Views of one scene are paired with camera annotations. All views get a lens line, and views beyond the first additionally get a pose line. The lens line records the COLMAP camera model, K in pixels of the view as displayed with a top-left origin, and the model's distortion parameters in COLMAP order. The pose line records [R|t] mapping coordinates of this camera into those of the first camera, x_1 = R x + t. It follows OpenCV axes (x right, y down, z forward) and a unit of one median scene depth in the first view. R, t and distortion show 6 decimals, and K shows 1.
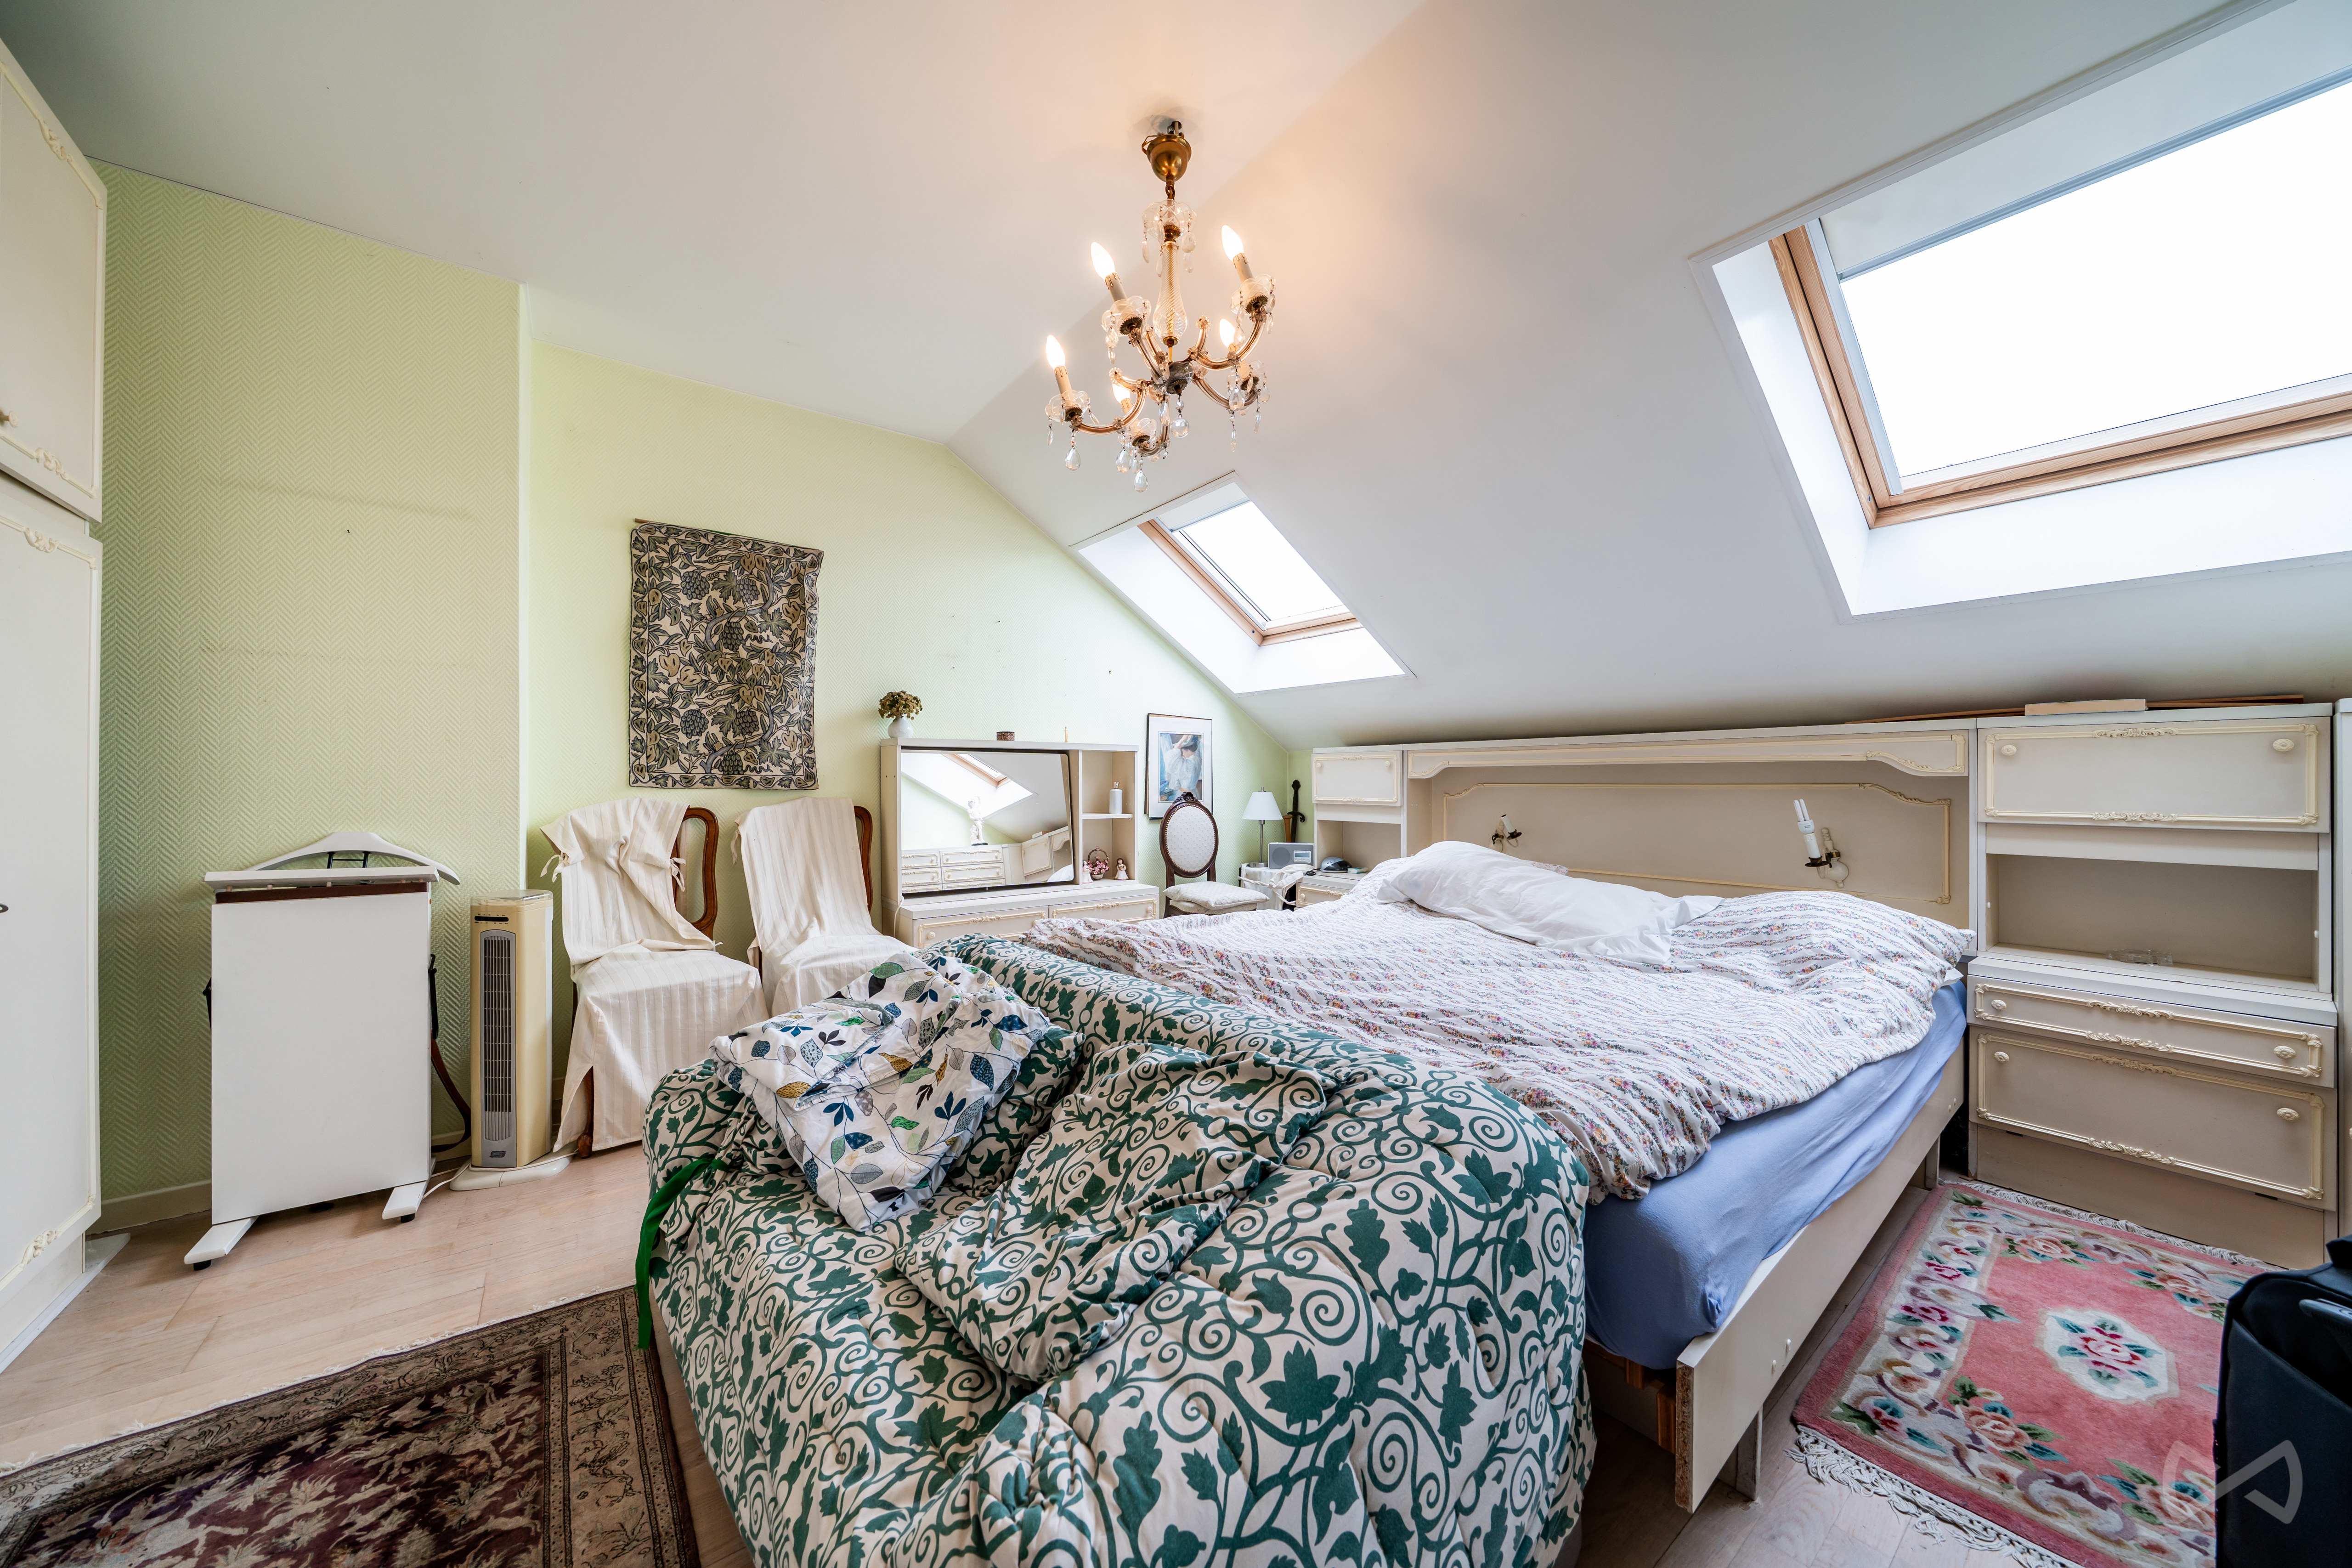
lens RADIAL K [[802.9, 0, 1172.4], [0, 802.9, 771.0], [0, 0, 1]] dist [-0.004431, 0.000116]
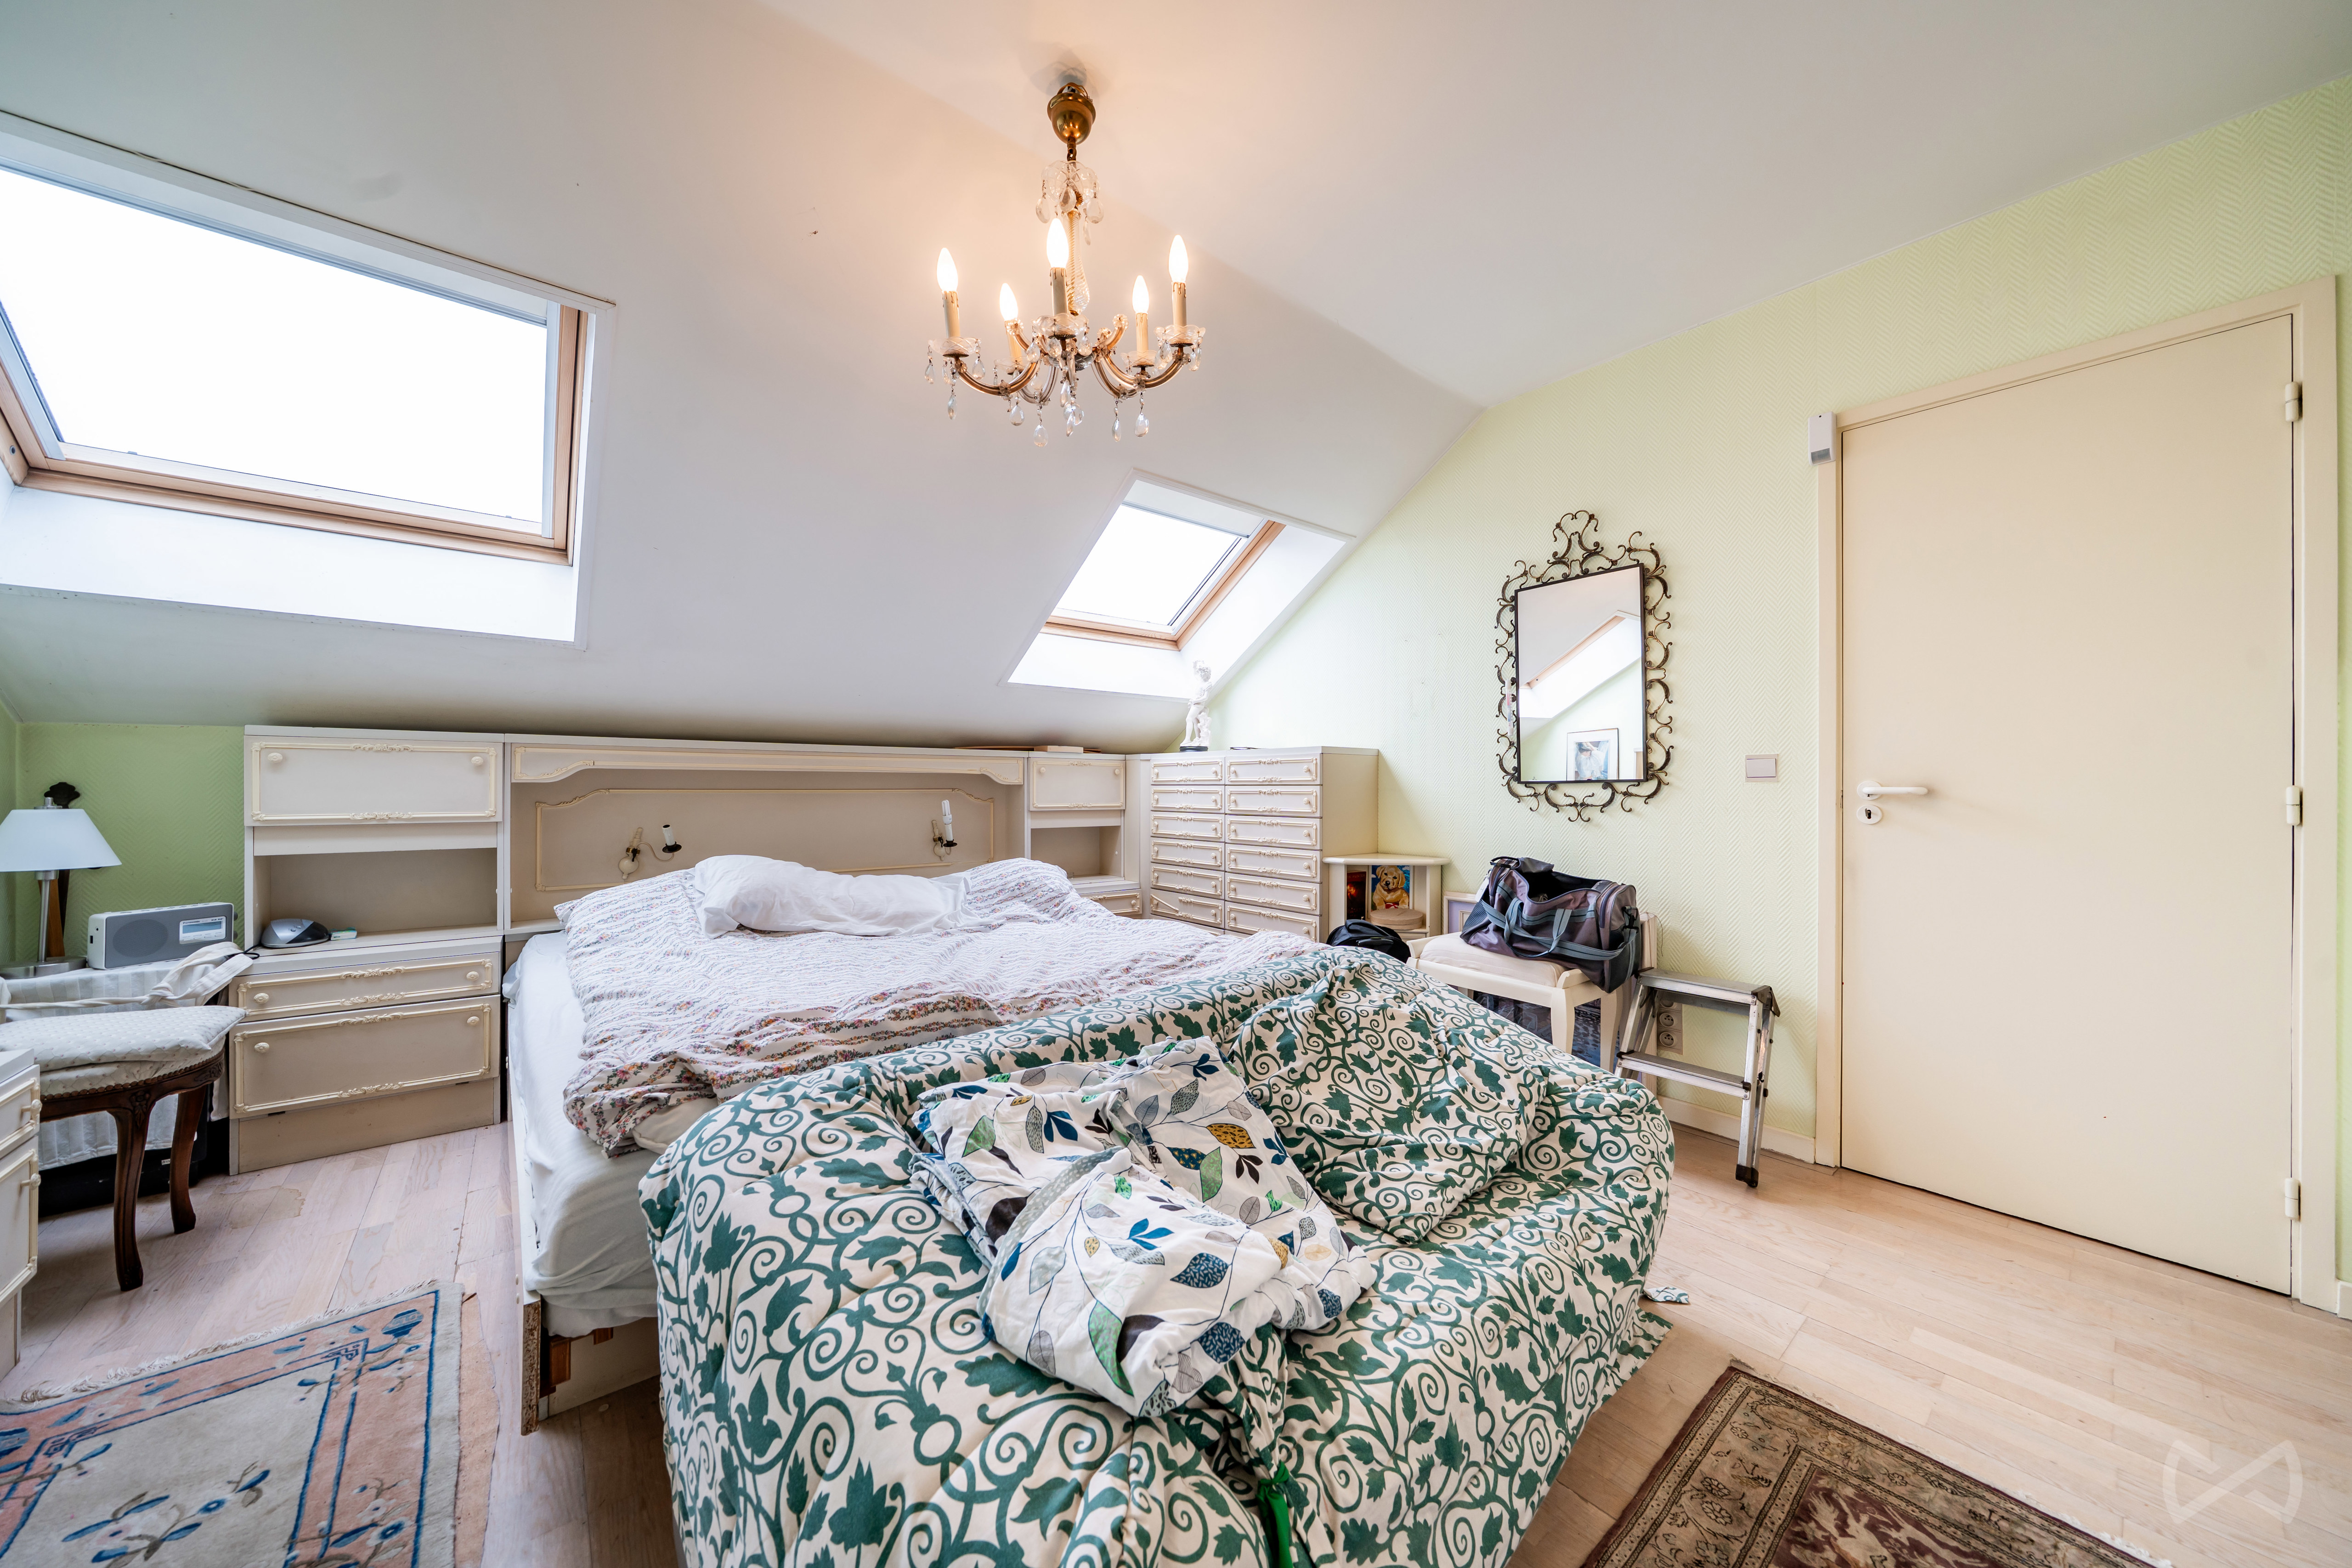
lens RADIAL K [[802.9, 0, 1187.4], [0, 802.9, 781.2], [0, 0, 1]] dist [-0.004431, 0.000116]
pose [[-0.049698, 0.005033, 0.998752, -0.939002], [-0.012744, 0.999903, -0.005673, 0.006627], [-0.998683, -0.013010, -0.049629, 0.913186]]
